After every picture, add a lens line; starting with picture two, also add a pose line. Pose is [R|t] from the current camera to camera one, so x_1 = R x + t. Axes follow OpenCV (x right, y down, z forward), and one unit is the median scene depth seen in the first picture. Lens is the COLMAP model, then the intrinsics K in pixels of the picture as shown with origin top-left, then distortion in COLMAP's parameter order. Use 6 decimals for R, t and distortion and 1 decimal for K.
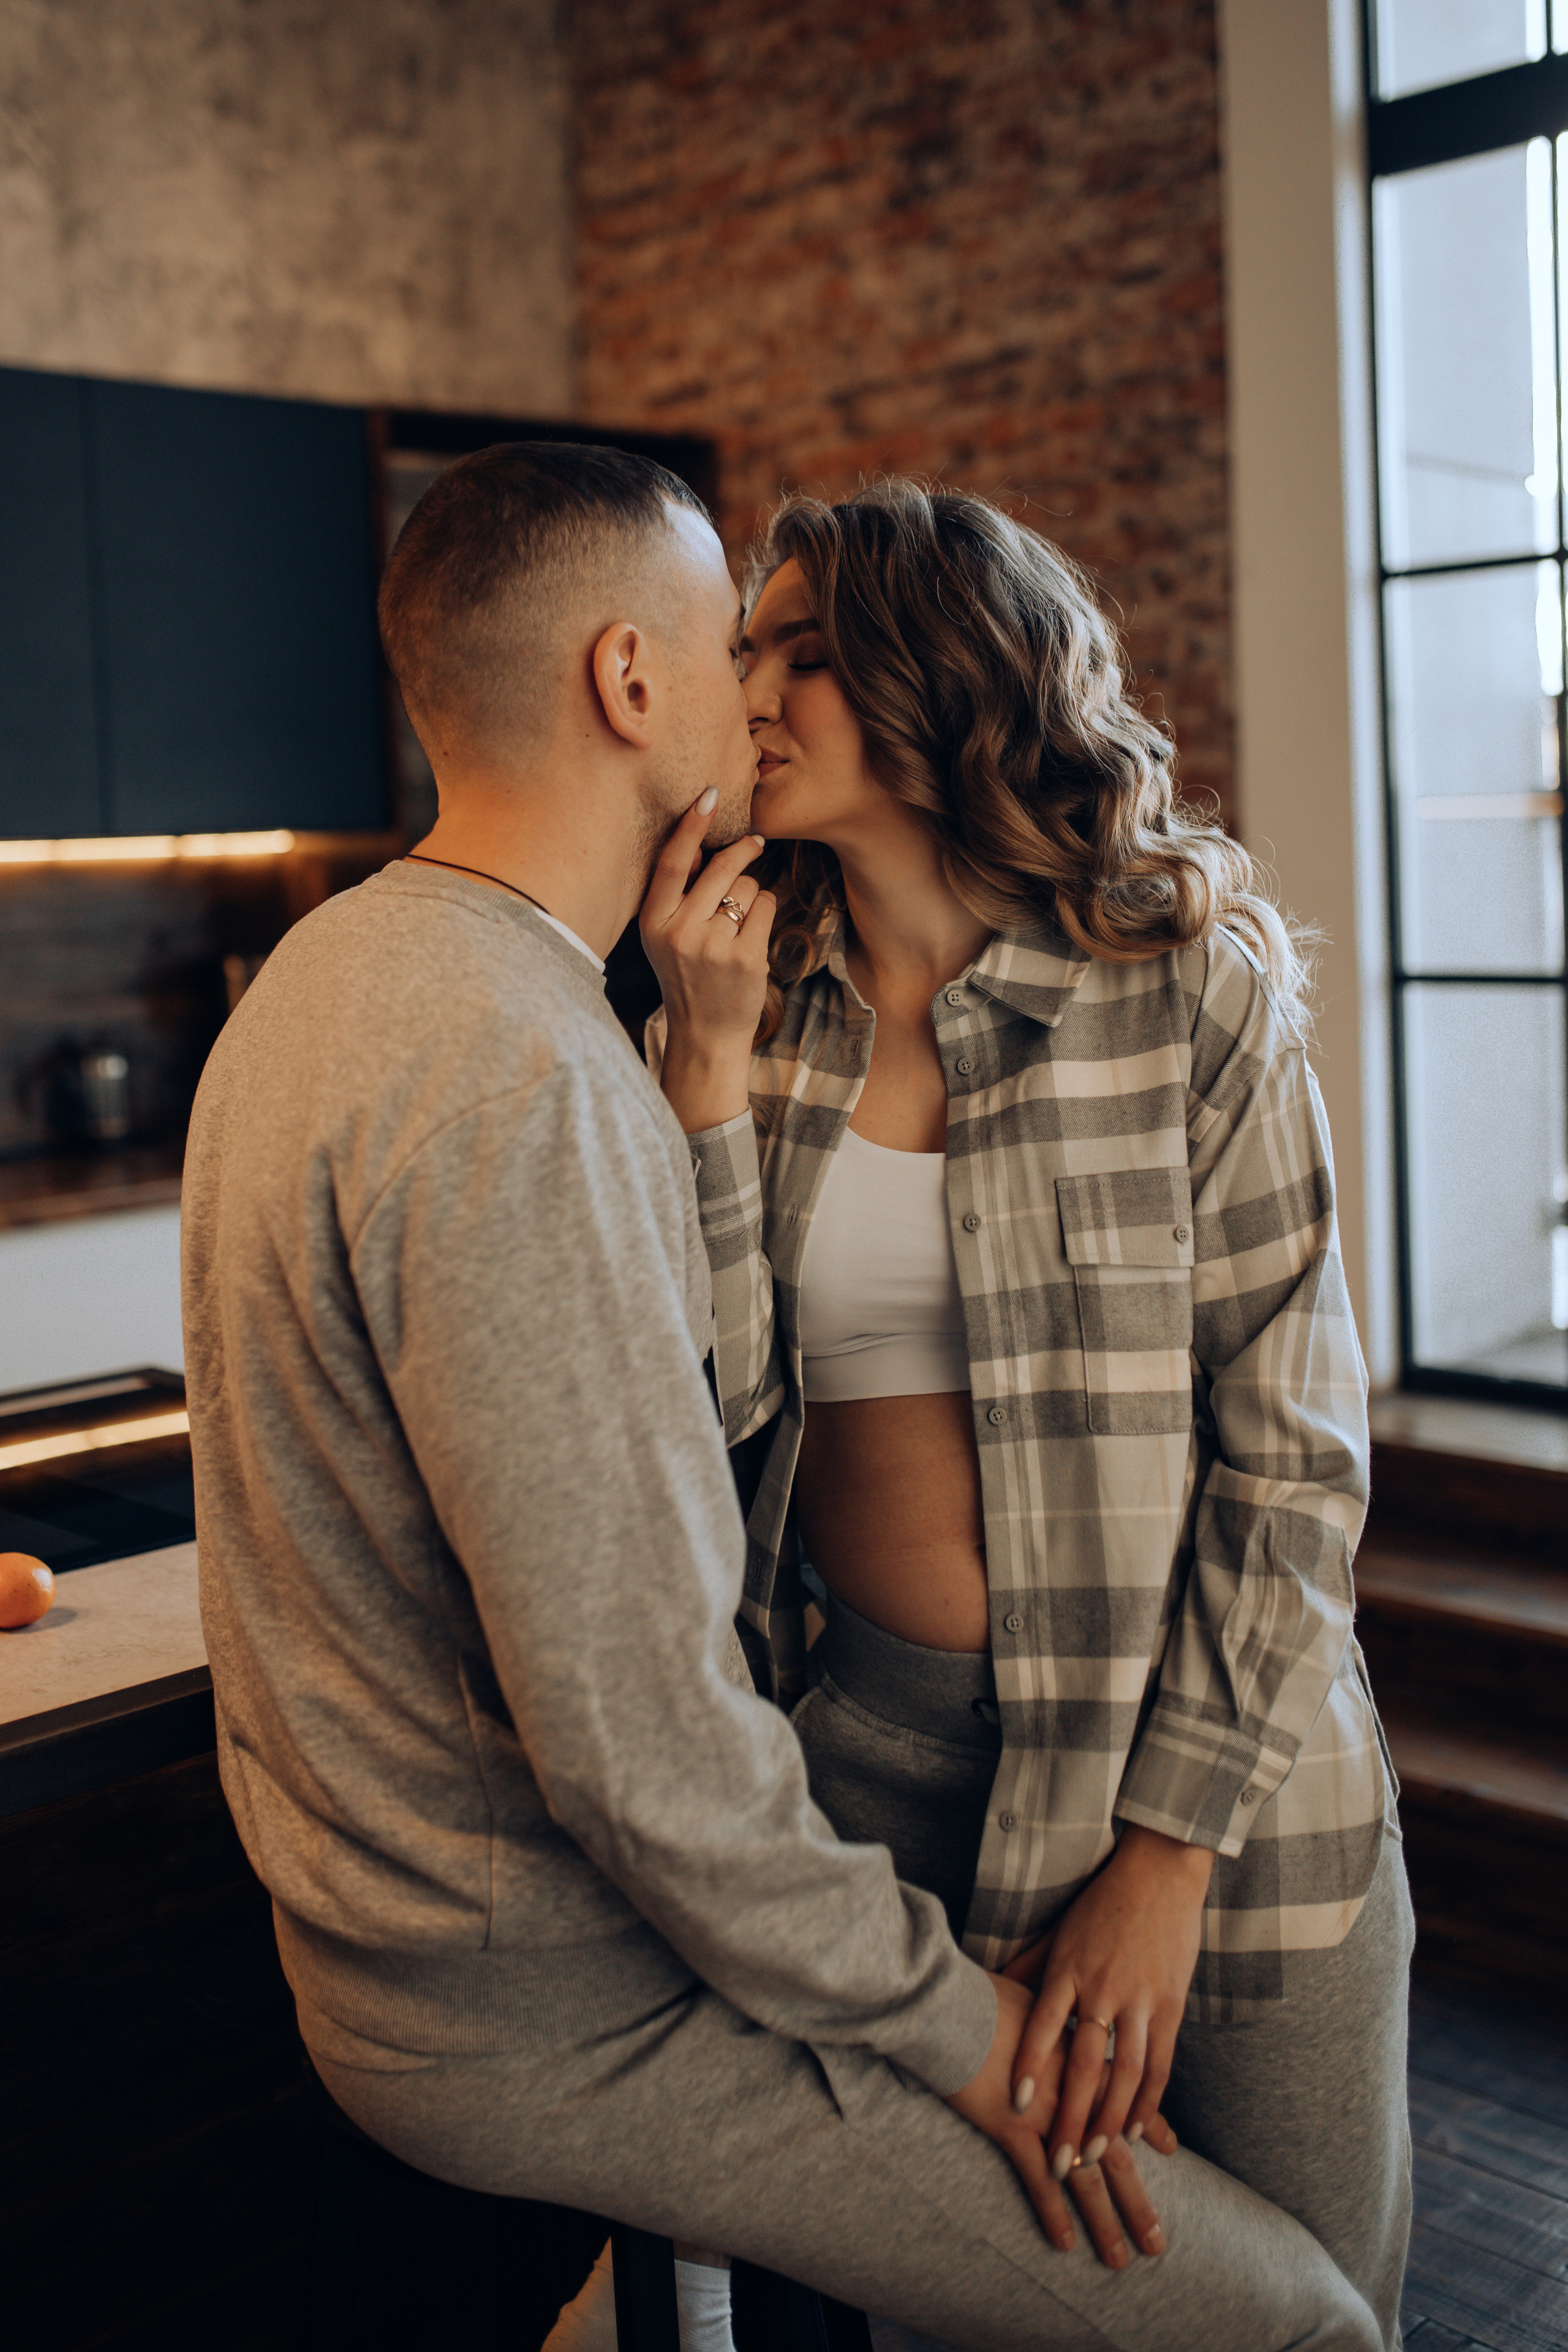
lens RADIAL K [[2496.7, 0, 743.1], [0, 2496.7, 1028.1], [0, 0, 1]] dist [-0.038023, 0.000000]
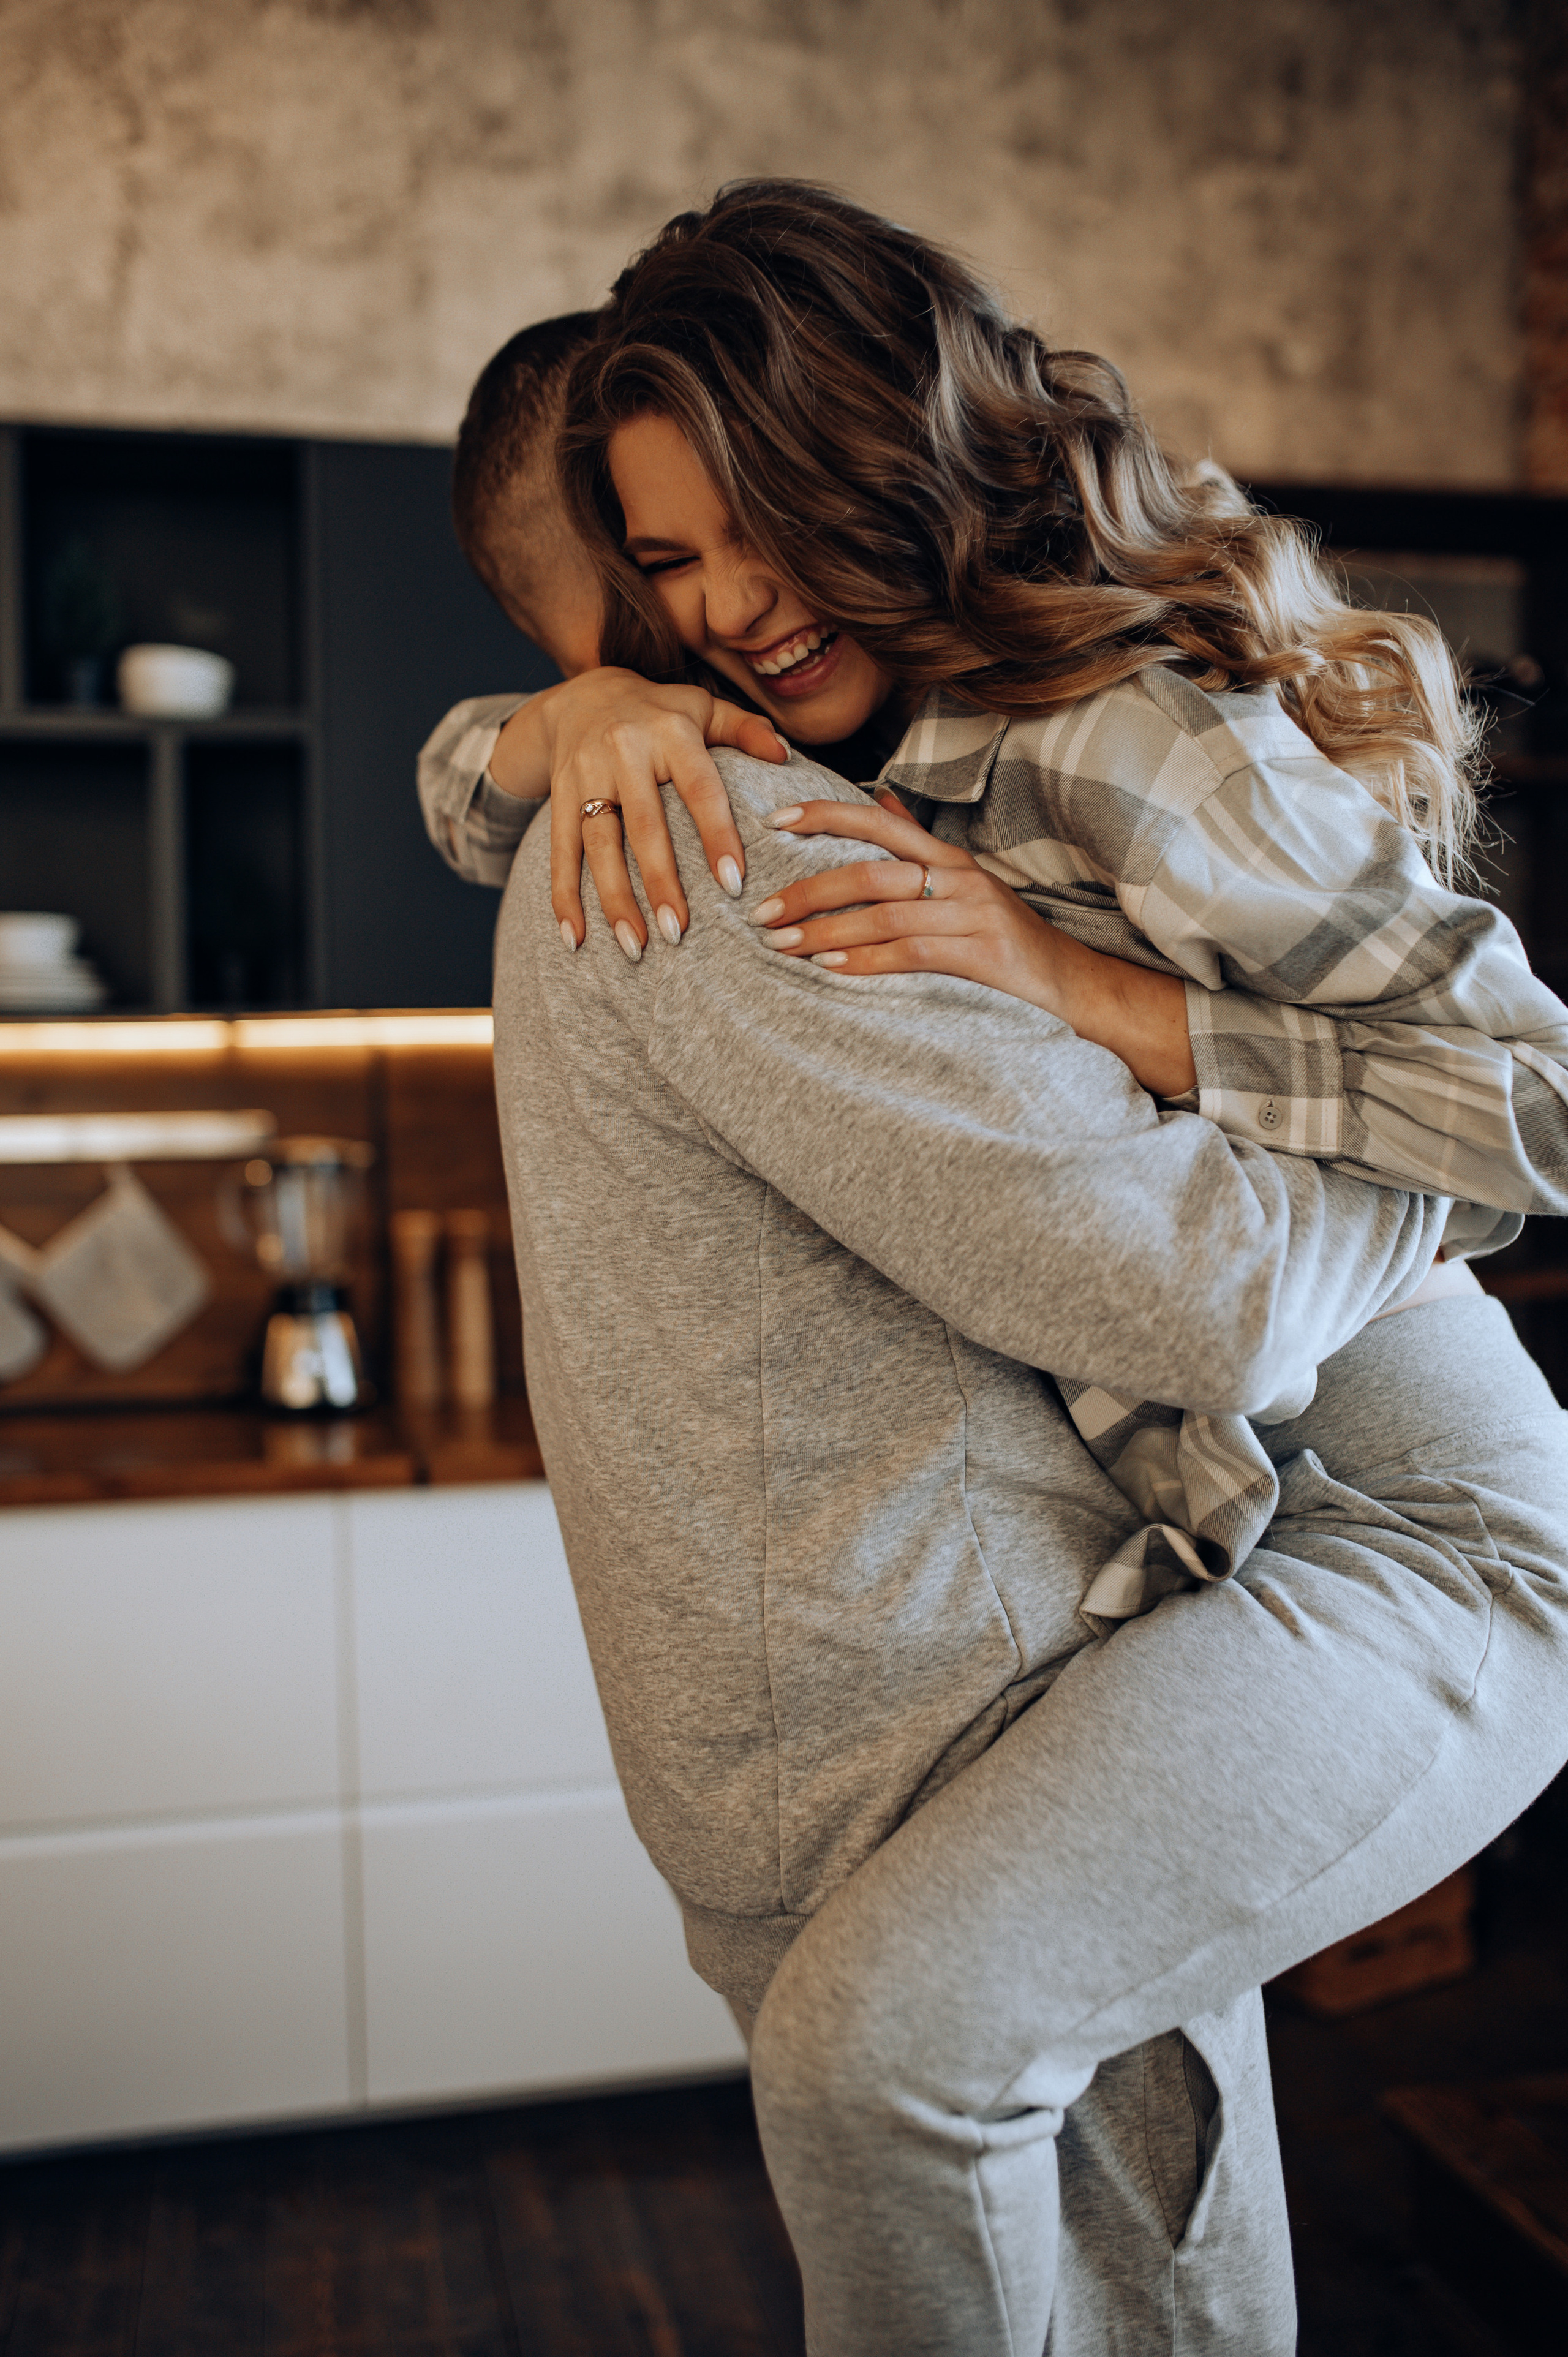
lens RADIAL K [[2501.9, 0, 756.0], [0, 2501.9, 1185.4], [0, 0, 1]] dist [-0.038023, 0.000000]
pose [[0.862758, 0.041931, -0.503876, 0.473897], [-0.059035, 0.998093, -0.018023, -0.012174], [0.502159, 0.045296, 0.863588, 0.810979]]
